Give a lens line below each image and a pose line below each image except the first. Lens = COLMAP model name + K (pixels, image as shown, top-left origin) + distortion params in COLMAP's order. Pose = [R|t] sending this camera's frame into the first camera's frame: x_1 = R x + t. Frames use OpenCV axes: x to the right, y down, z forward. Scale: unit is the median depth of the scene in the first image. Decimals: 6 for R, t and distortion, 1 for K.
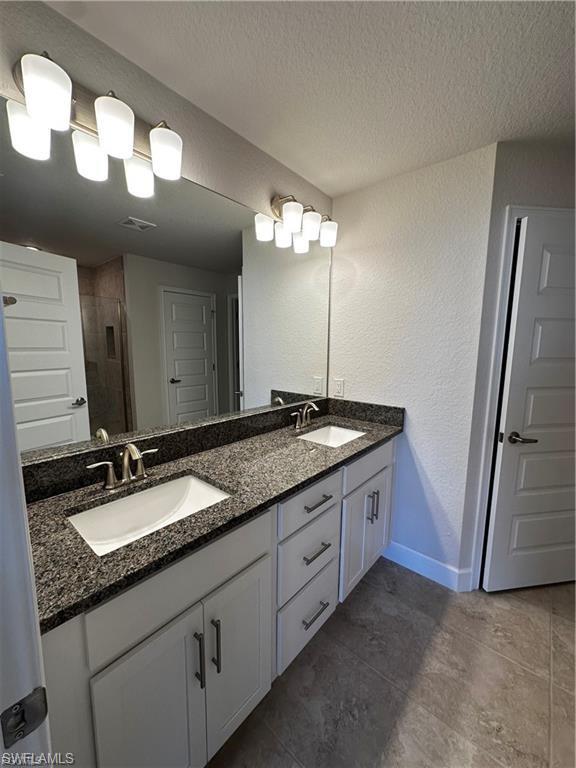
lens RADIAL K [[308.2, 0, 286.3], [0, 308.2, 385.4], [0, 0, 1]] dist [0.000686, 0.000003]
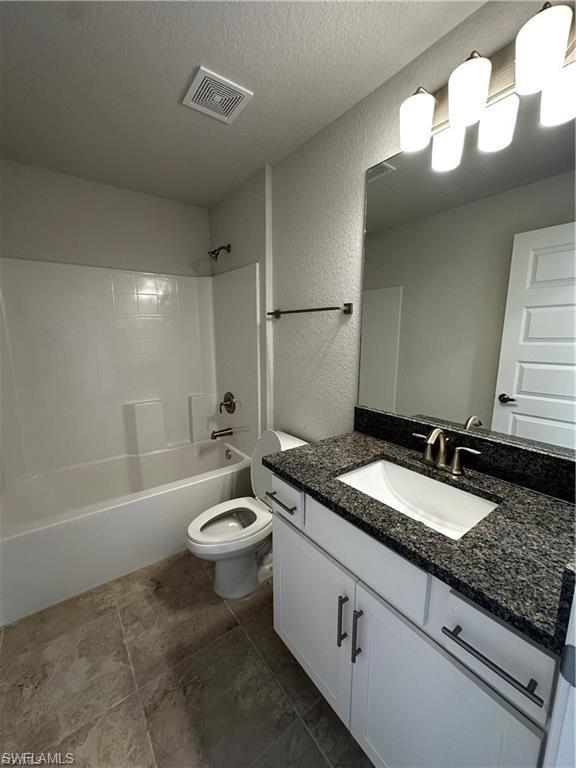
lens RADIAL K [[308.2, 0, 286.3], [0, 308.2, 384.3], [0, 0, 1]] dist [0.000686, 0.000003]
pose [[-0.217140, 0.151849, -0.964257, 0.556352], [-0.134356, 0.973775, 0.183603, -0.068467], [0.966850, 0.169422, -0.191043, 0.721094]]
